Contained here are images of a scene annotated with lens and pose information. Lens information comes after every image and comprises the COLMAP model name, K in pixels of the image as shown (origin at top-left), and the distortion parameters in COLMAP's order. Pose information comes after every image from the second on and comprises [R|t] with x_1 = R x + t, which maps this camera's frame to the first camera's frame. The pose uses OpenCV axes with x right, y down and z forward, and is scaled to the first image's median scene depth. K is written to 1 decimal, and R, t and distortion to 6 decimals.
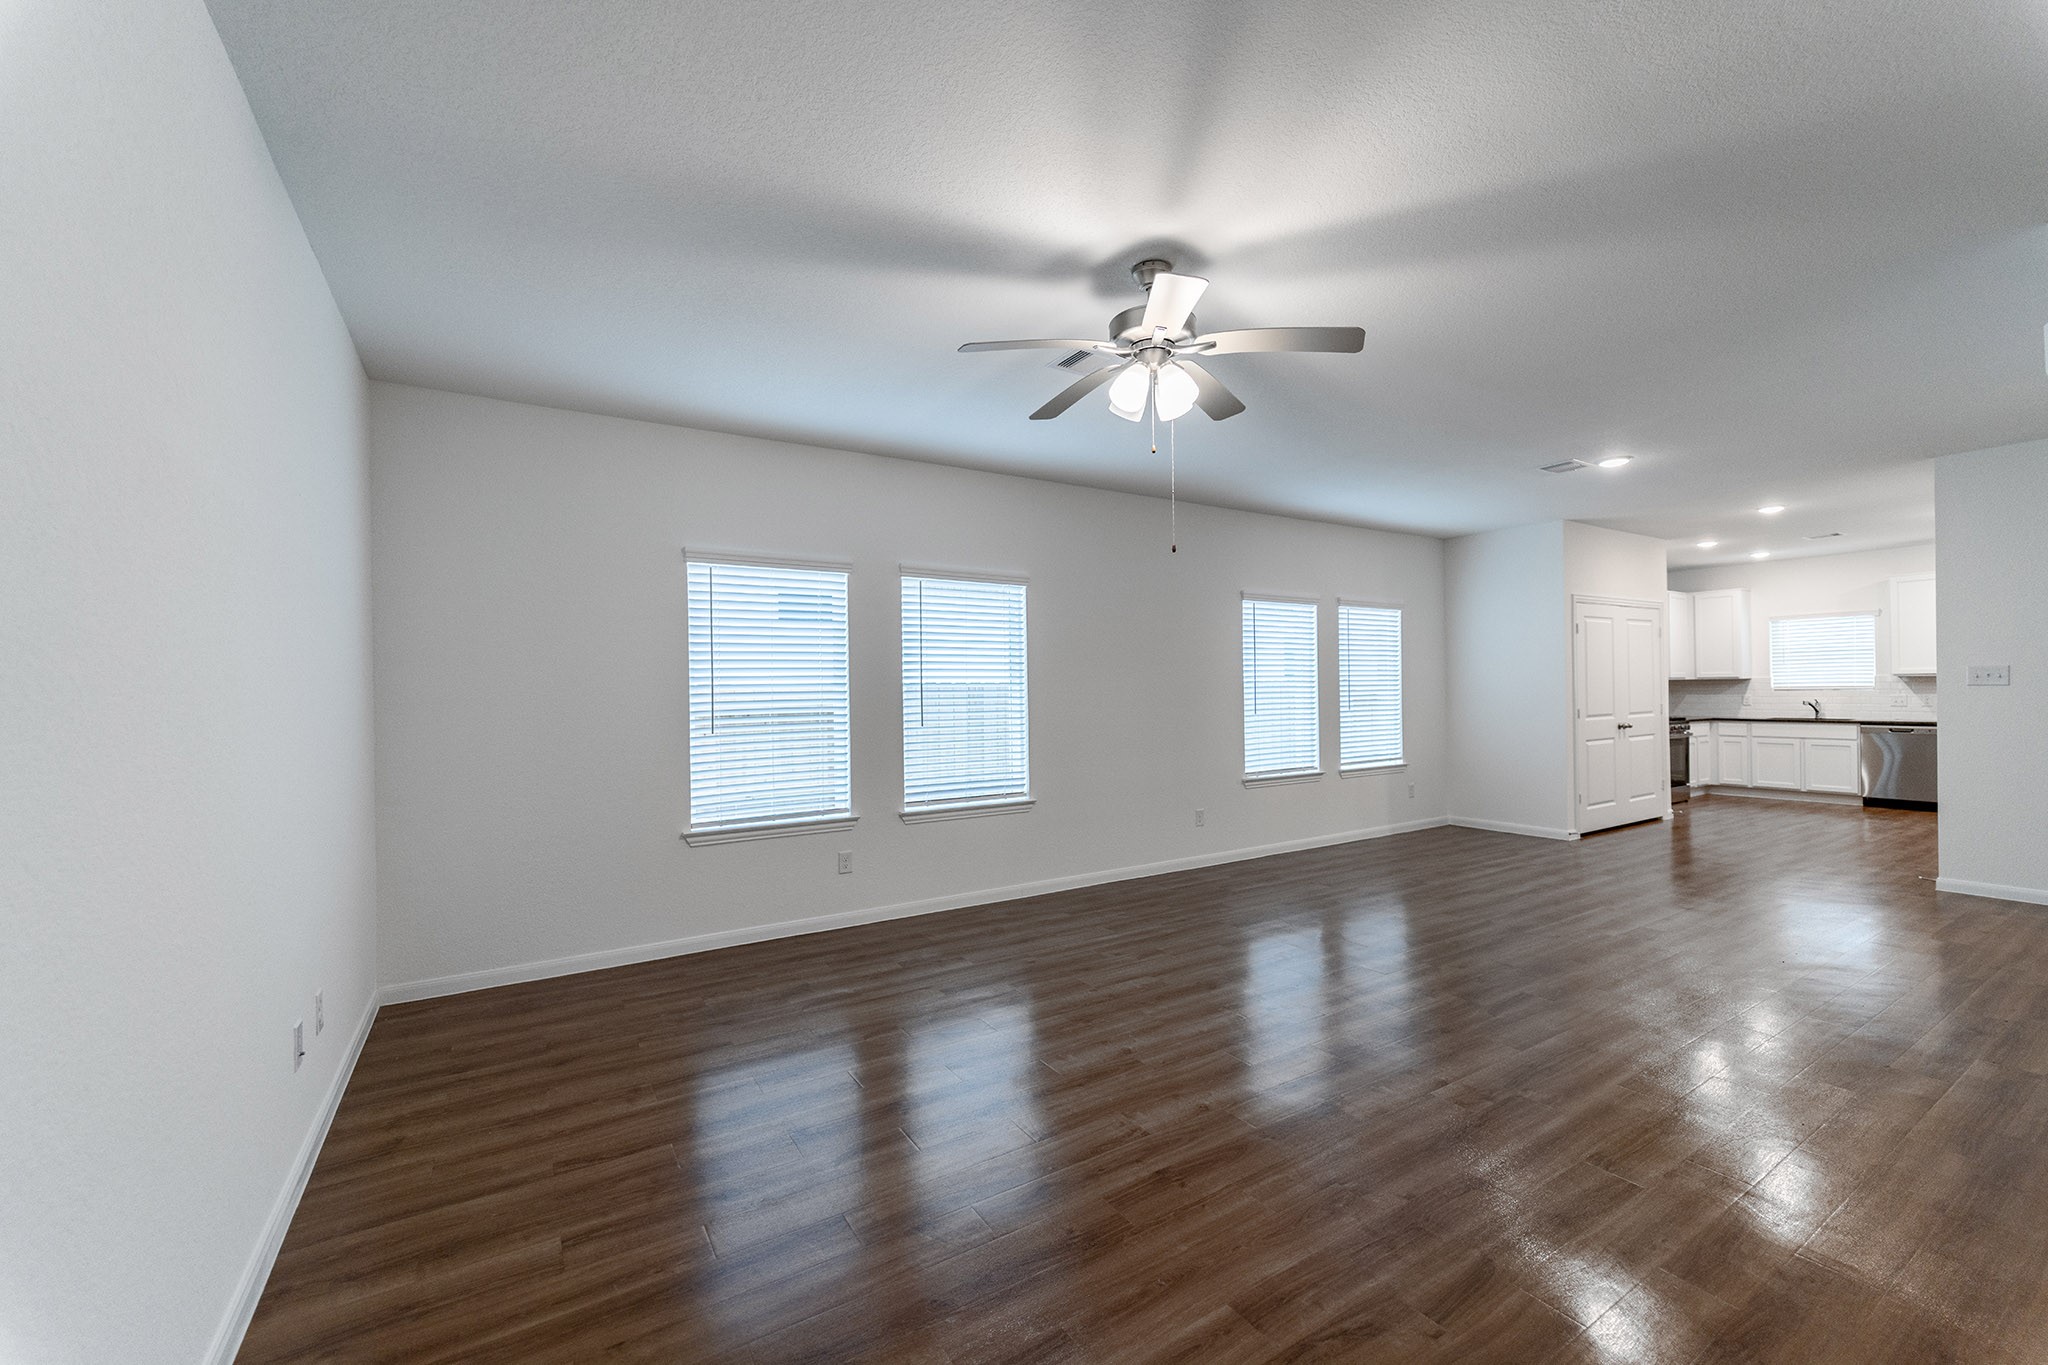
lens RADIAL K [[819.4, 0, 1025.5], [0, 819.4, 690.2], [0, 0, 1]] dist [0.001797, -0.000950]
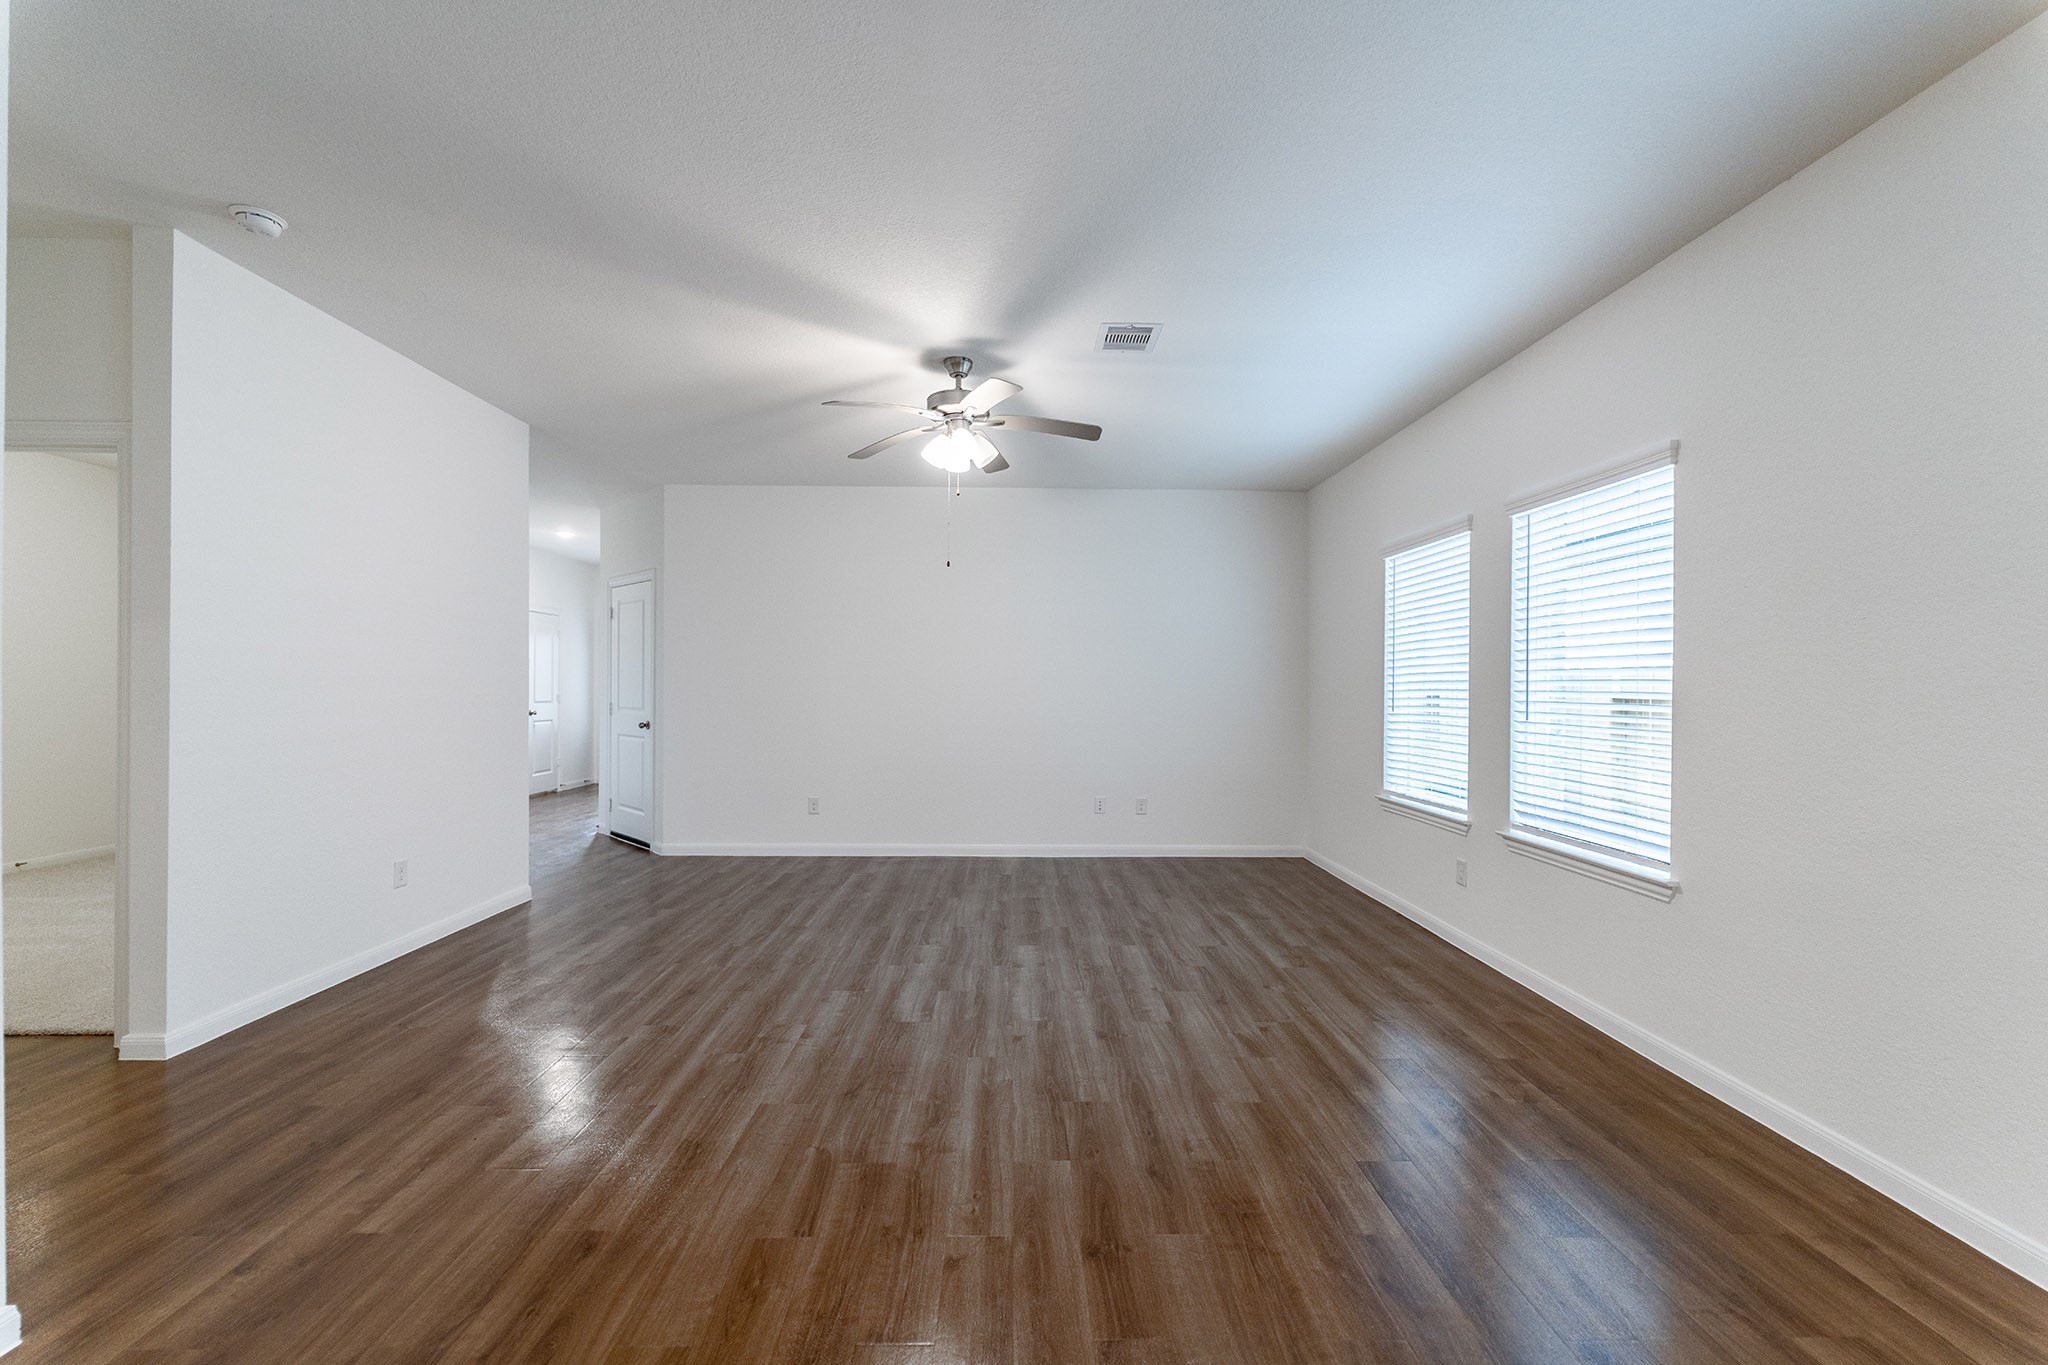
lens RADIAL K [[819.4, 0, 1029.3], [0, 819.4, 690.1], [0, 0, 1]] dist [0.001797, -0.000950]
pose [[-0.510731, 0.011340, -0.859666, 0.826341], [-0.001687, 0.999898, 0.014192, 0.010046], [0.859739, 0.008698, -0.510660, 1.165552]]
